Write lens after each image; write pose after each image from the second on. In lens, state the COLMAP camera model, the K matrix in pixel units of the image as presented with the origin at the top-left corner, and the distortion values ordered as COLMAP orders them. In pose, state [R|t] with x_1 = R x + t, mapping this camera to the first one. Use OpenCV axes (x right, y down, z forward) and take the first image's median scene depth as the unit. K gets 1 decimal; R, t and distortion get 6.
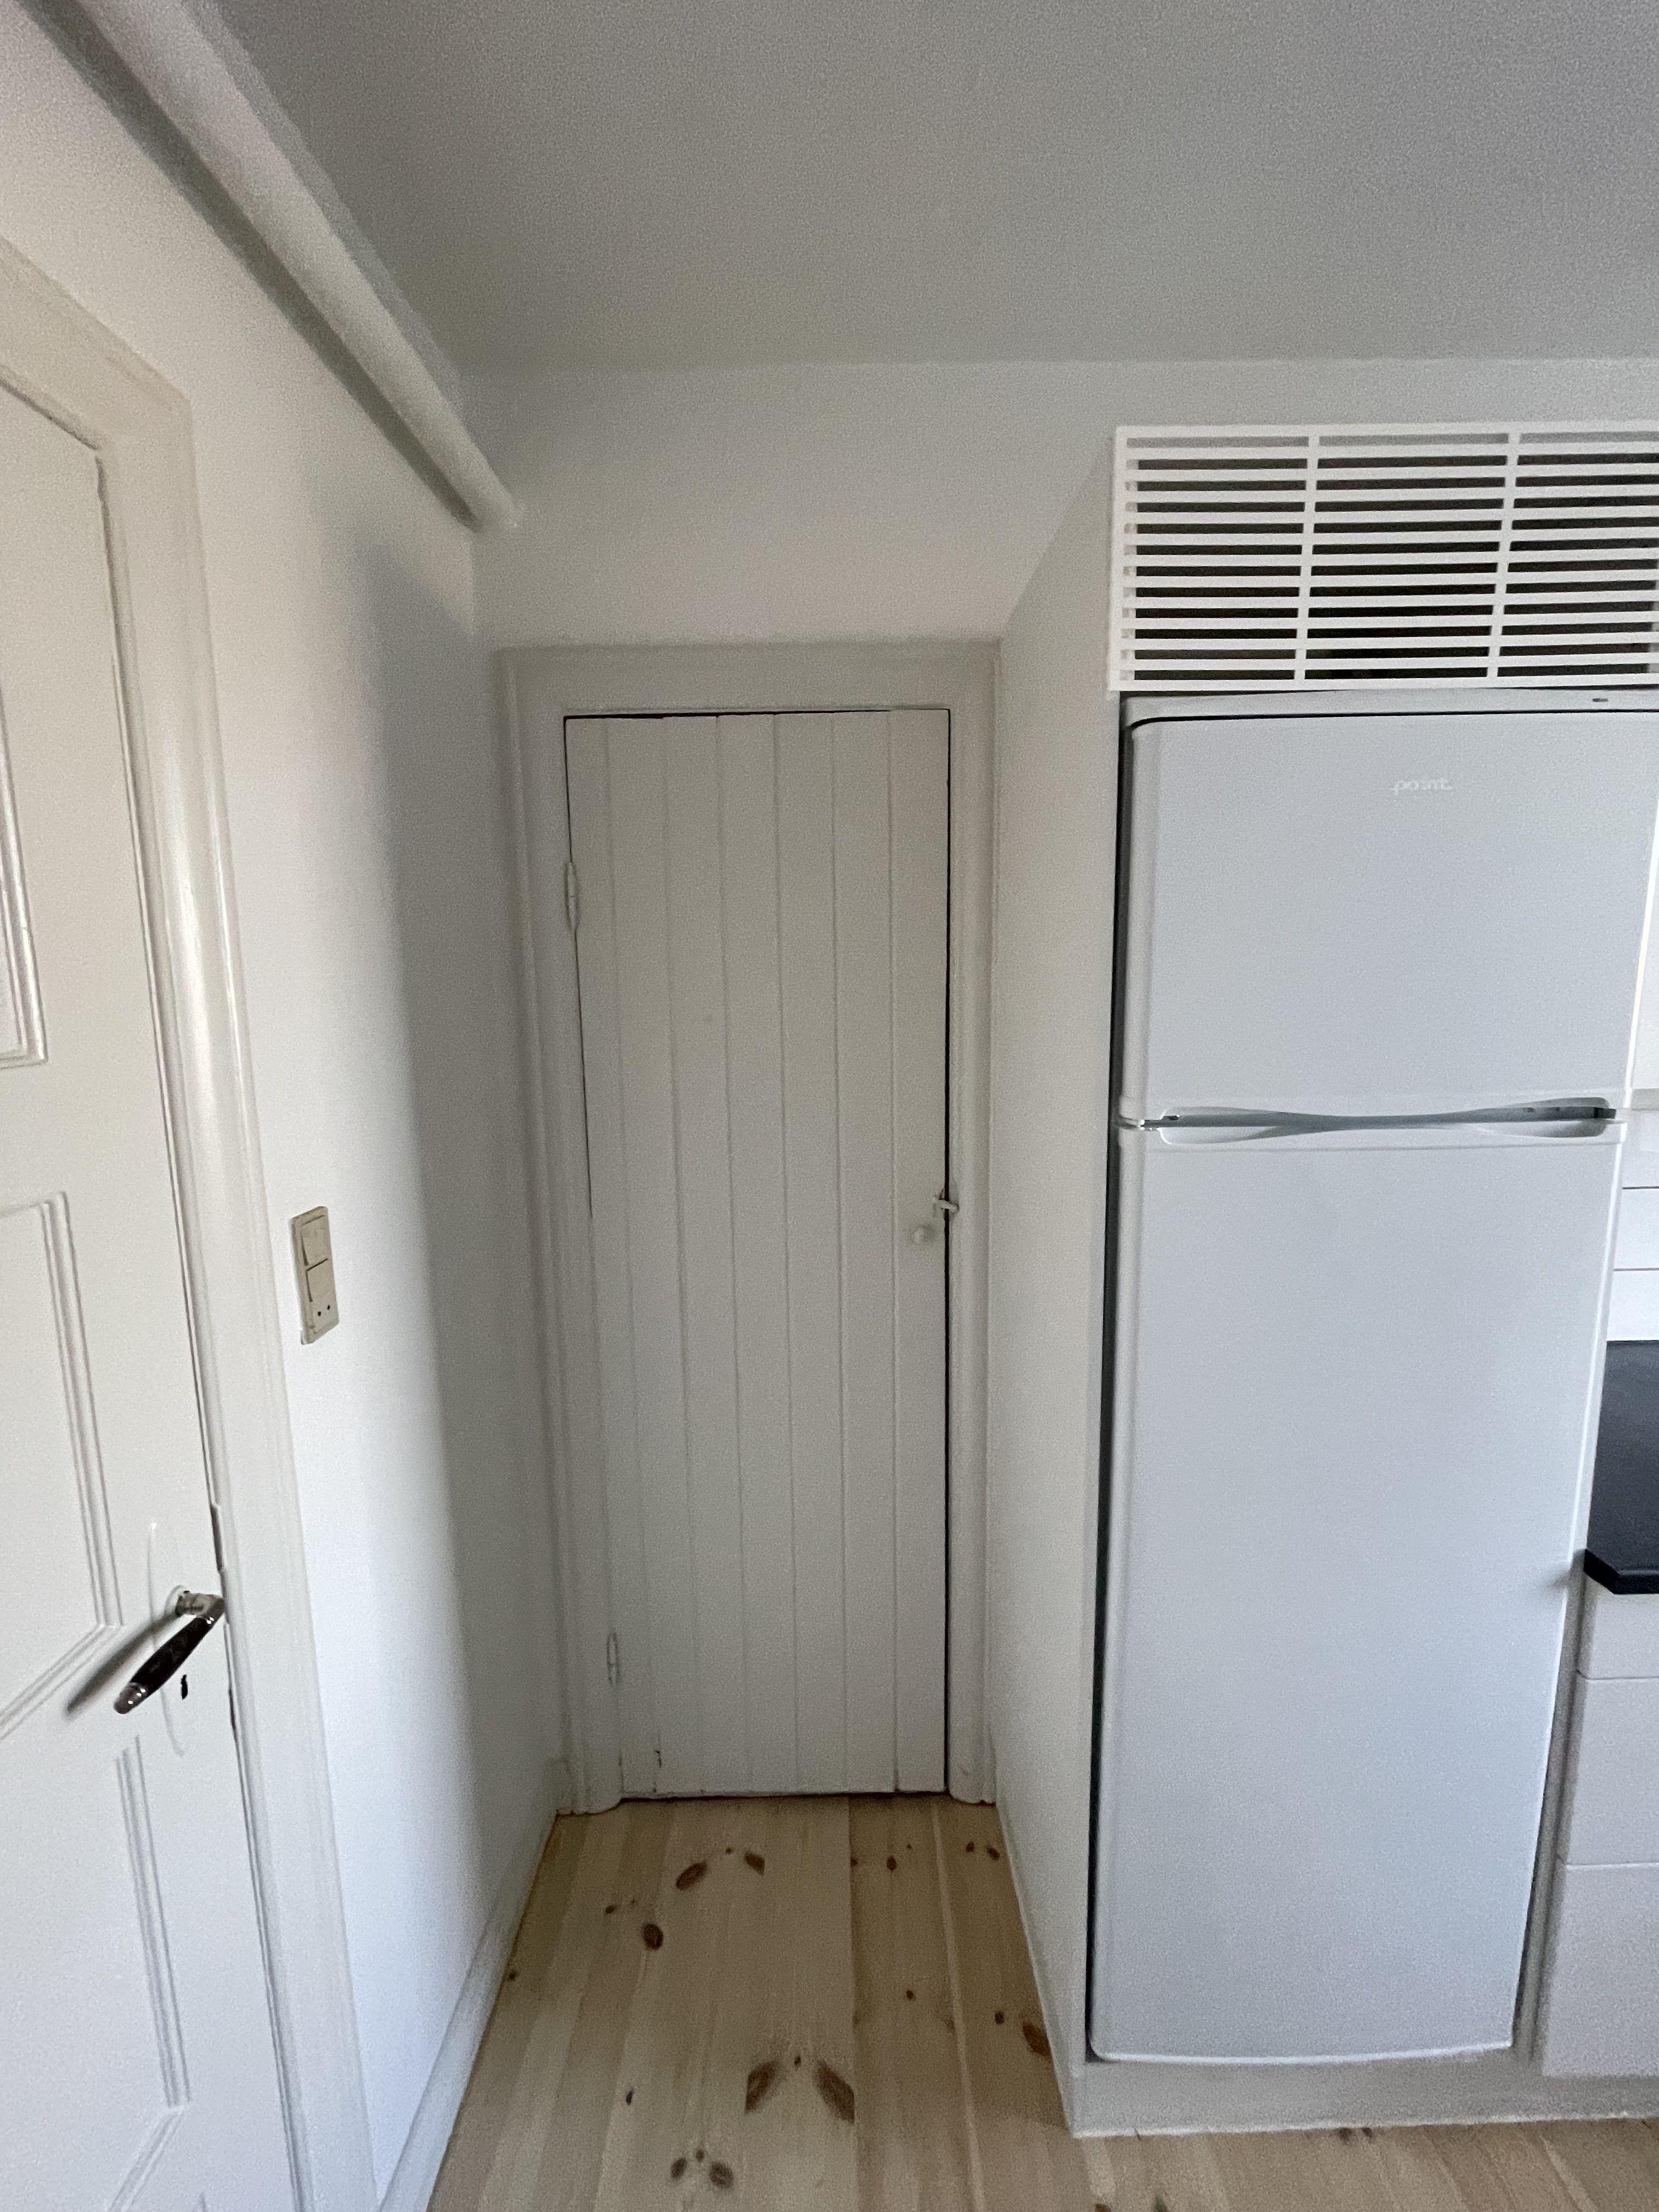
lens RADIAL K [[905.1, 0, 833.1], [0, 905.1, 1084.7], [0, 0, 1]] dist [-0.001650, -0.000320]
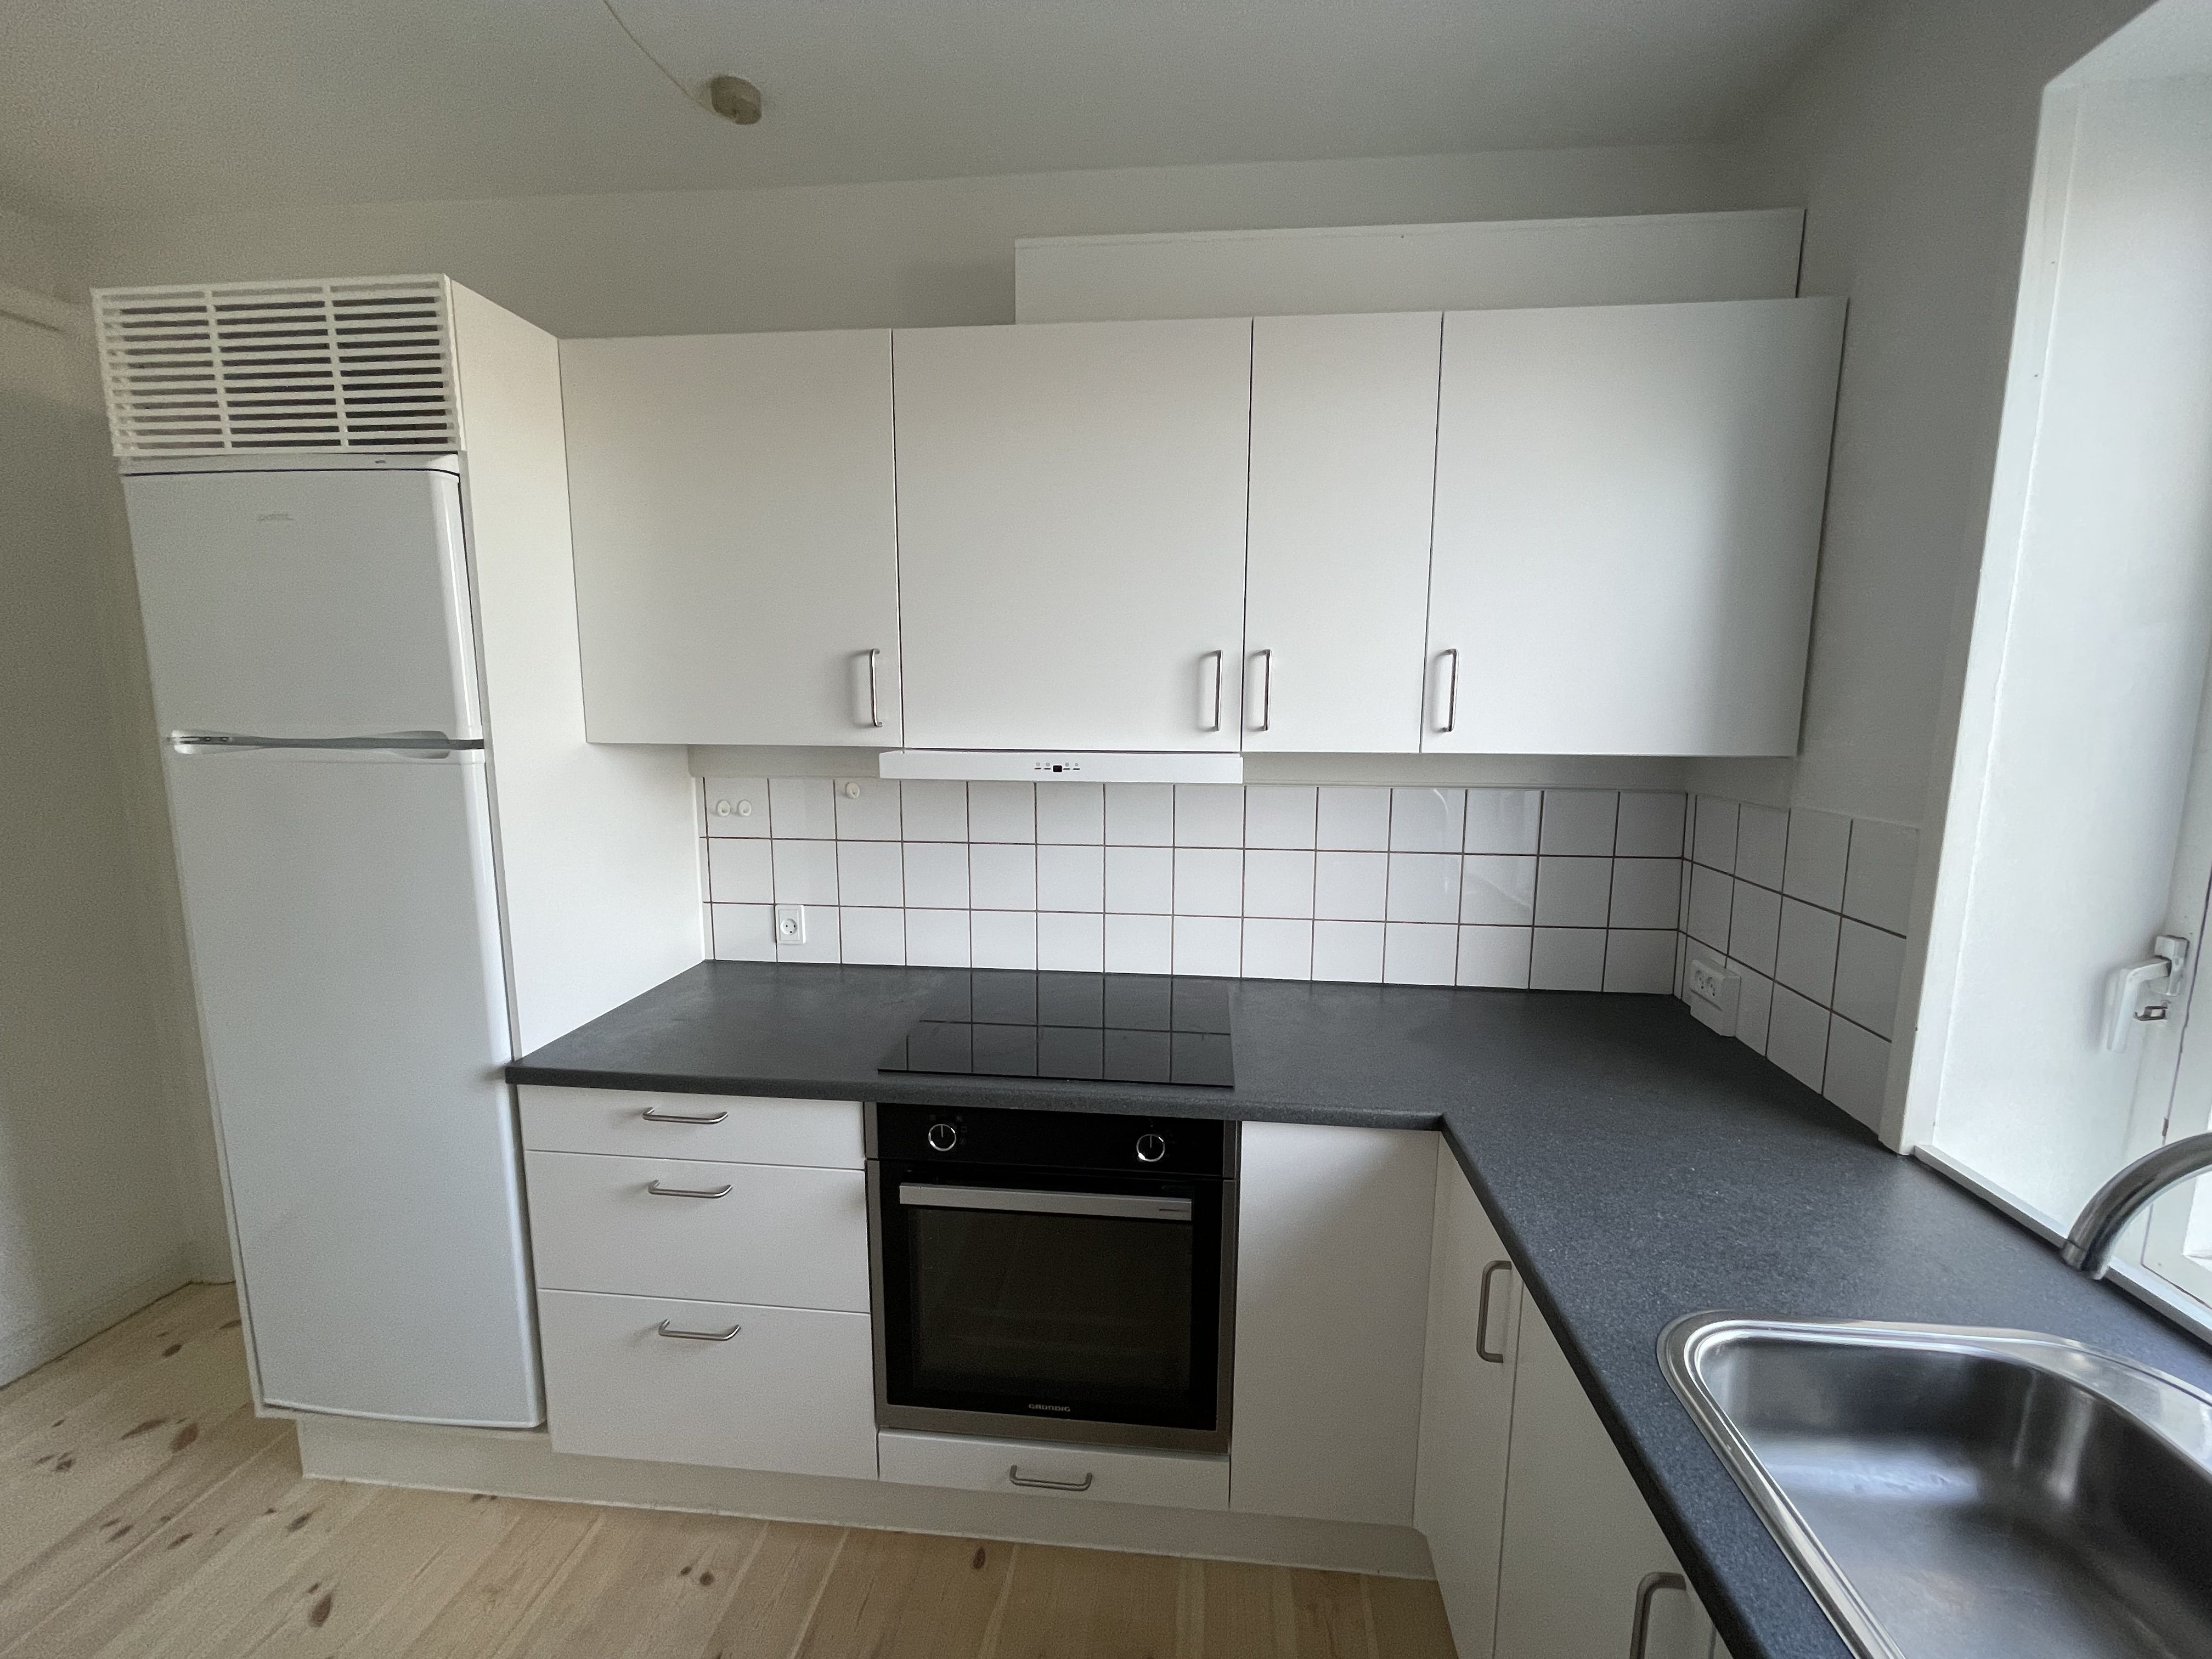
lens RADIAL K [[905.1, 0, 1109.0], [0, 905.1, 822.5], [0, 0, 1]] dist [-0.001650, -0.000320]
pose [[0.993603, 0.043184, -0.104349, 2.066158], [-0.043000, 0.999067, 0.004009, 0.109817], [0.104425, 0.000504, 0.994533, -0.346679]]
